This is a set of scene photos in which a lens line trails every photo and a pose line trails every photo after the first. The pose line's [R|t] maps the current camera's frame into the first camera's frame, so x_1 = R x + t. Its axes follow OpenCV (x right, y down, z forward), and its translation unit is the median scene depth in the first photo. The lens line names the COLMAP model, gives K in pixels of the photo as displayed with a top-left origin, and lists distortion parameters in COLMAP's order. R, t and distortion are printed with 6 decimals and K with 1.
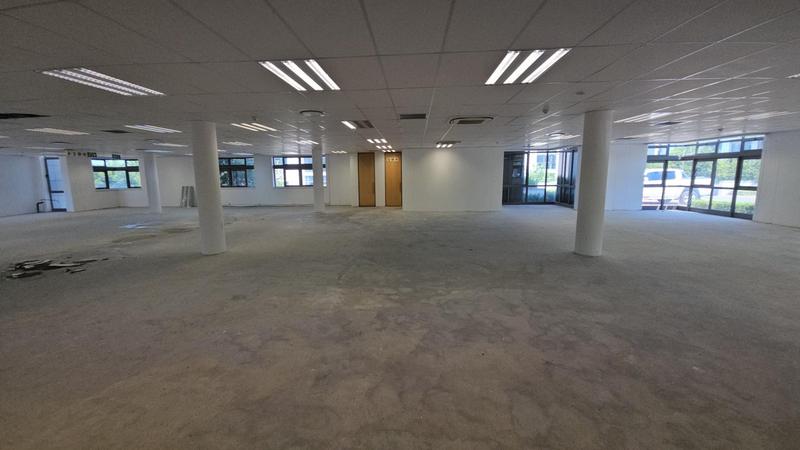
lens RADIAL K [[325.7, 0, 392.9], [0, 325.7, 223.4], [0, 0, 1]] dist [0.011347, -0.007076]
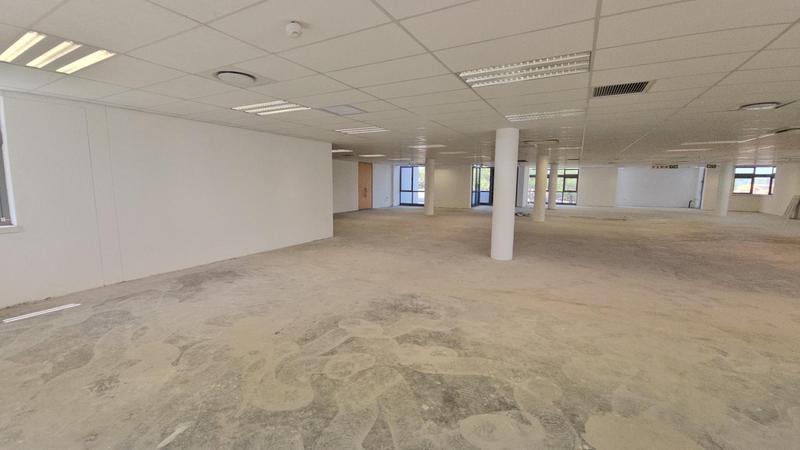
lens RADIAL K [[325.7, 0, 393.1], [0, 325.7, 221.7], [0, 0, 1]] dist [0.011347, -0.007076]
pose [[-0.428768, 0.119999, -0.895409, 0.869625], [-0.134775, 0.971551, 0.194741, -0.093940], [0.893305, 0.204178, -0.400397, 0.542273]]
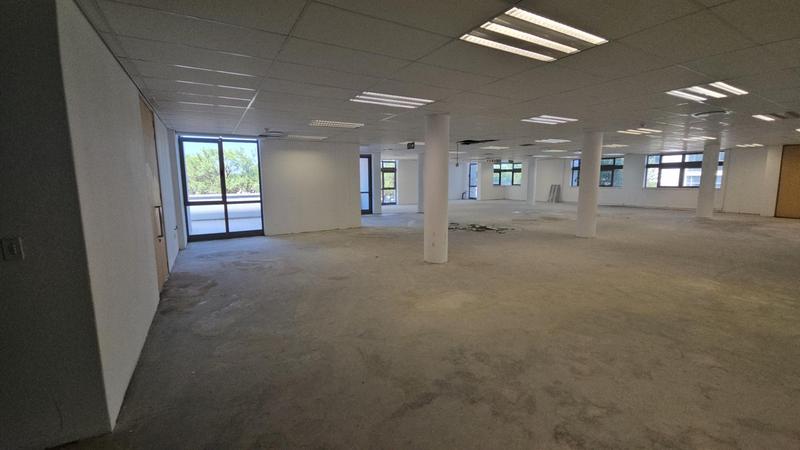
lens RADIAL K [[325.7, 0, 393.4], [0, 325.7, 222.8], [0, 0, 1]] dist [0.011347, -0.007076]
pose [[0.552611, 0.119355, -0.824849, 0.040884], [-0.121299, 0.990673, 0.062085, 0.027149], [0.824565, 0.065744, 0.561934, -0.173732]]
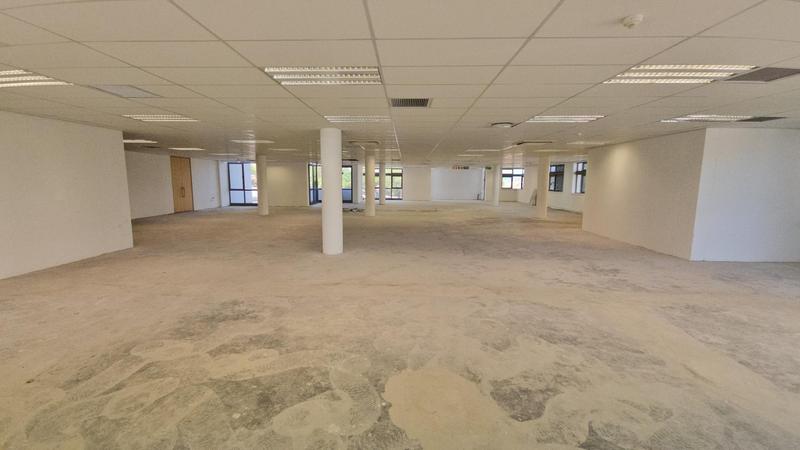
lens RADIAL K [[325.7, 0, 393.3], [0, 325.7, 222.2], [0, 0, 1]] dist [0.011347, -0.007076]
pose [[0.027432, 0.139456, -0.989848, 0.871876], [-0.154288, 0.978946, 0.133644, -0.098181], [0.987645, 0.149056, 0.048371, 0.571177]]
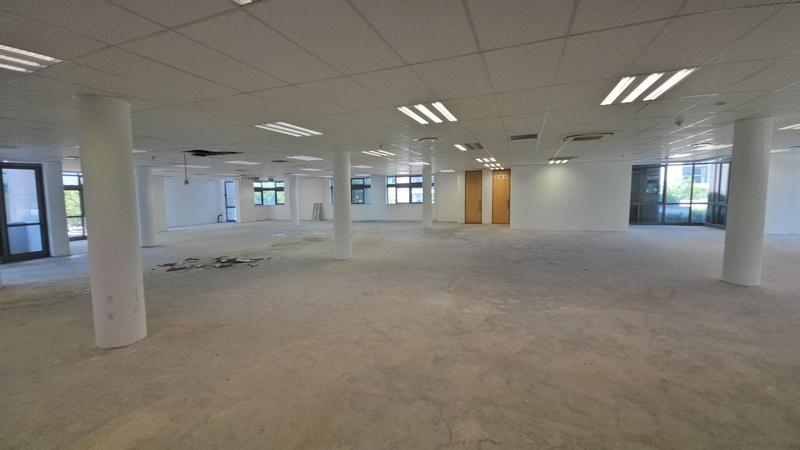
lens RADIAL K [[325.7, 0, 393.1], [0, 325.7, 224.5], [0, 0, 1]] dist [0.011347, -0.007076]
pose [[0.950898, 0.023092, -0.308641, -0.003832], [-0.038090, 0.998364, -0.042654, 0.005794], [0.307151, 0.052316, 0.950222, -0.050849]]
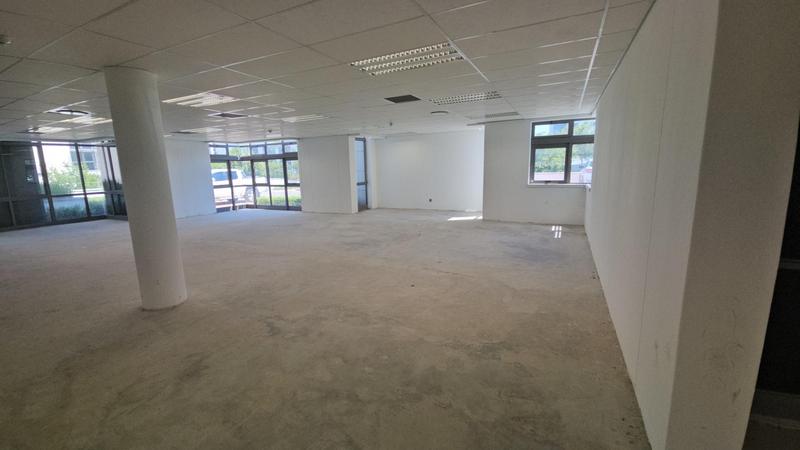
lens RADIAL K [[325.7, 0, 392.5], [0, 325.7, 220.9], [0, 0, 1]] dist [0.011347, -0.007076]
pose [[0.395372, -0.148602, 0.906420, 0.114078], [0.157968, 0.983124, 0.092274, -0.026047], [-0.904835, 0.106703, 0.412174, 0.169124]]
